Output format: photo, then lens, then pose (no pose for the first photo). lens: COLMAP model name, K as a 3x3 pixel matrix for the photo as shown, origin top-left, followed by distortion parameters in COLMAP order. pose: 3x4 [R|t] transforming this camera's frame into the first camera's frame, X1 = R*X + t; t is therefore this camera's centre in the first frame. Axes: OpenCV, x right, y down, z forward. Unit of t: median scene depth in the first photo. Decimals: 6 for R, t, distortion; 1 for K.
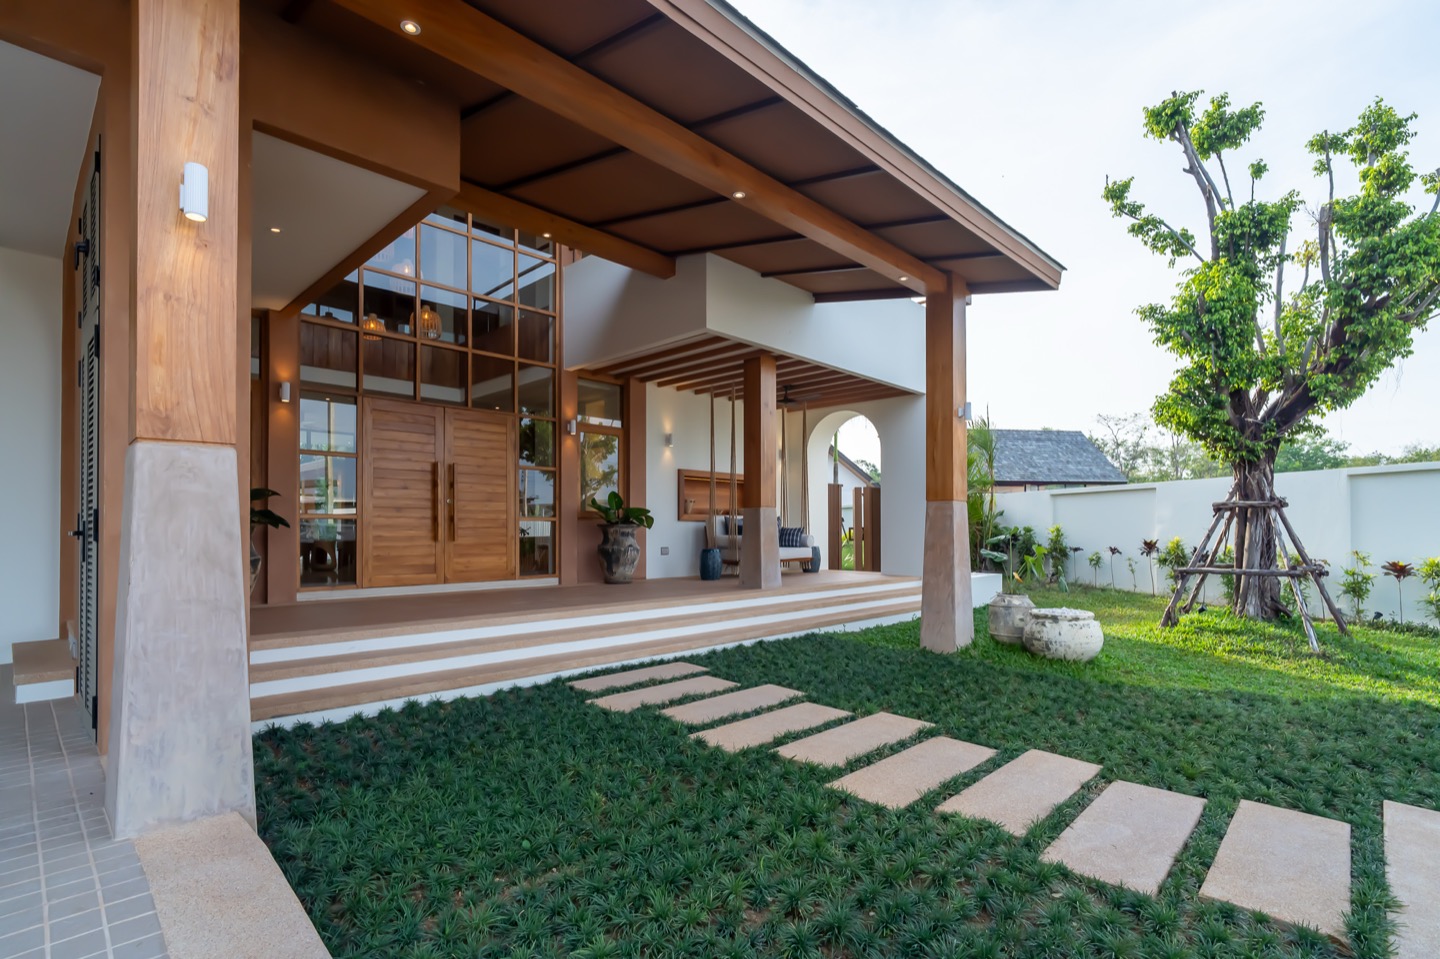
lens RADIAL K [[683.1, 0, 738.7], [0, 683.1, 518.2], [0, 0, 1]] dist [-0.013757, 0.006344]
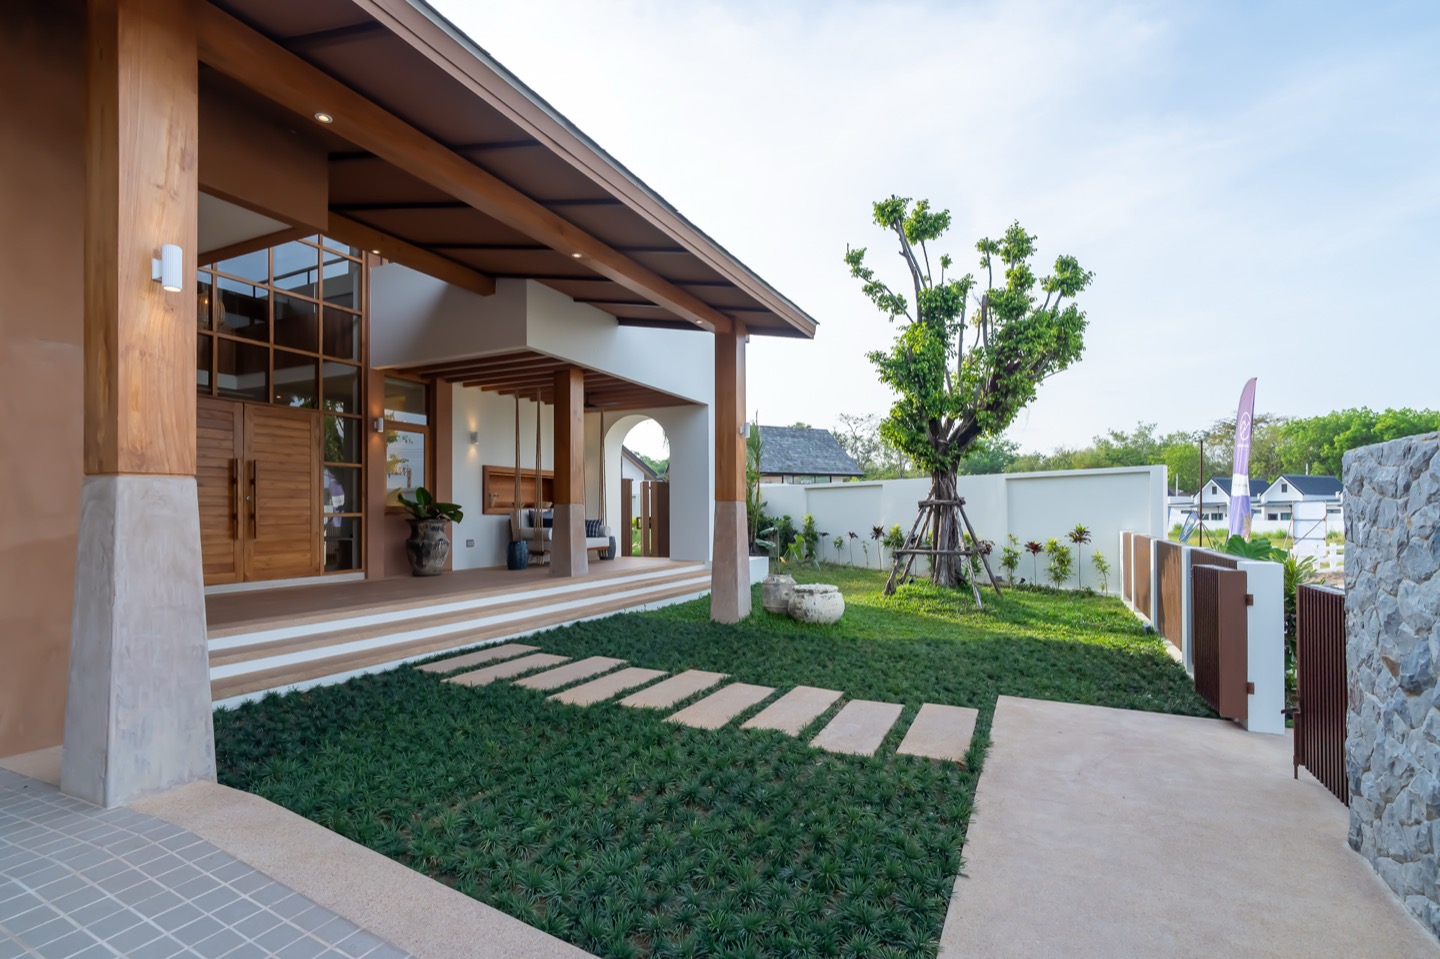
lens RADIAL K [[683.1, 0, 724.6], [0, 683.1, 503.4], [0, 0, 1]] dist [-0.013757, 0.006344]
pose [[0.950051, -0.001082, 0.312093, -0.095289], [-0.000233, 0.999991, 0.004178, -0.026630], [-0.312095, -0.004042, 0.950042, -0.178807]]
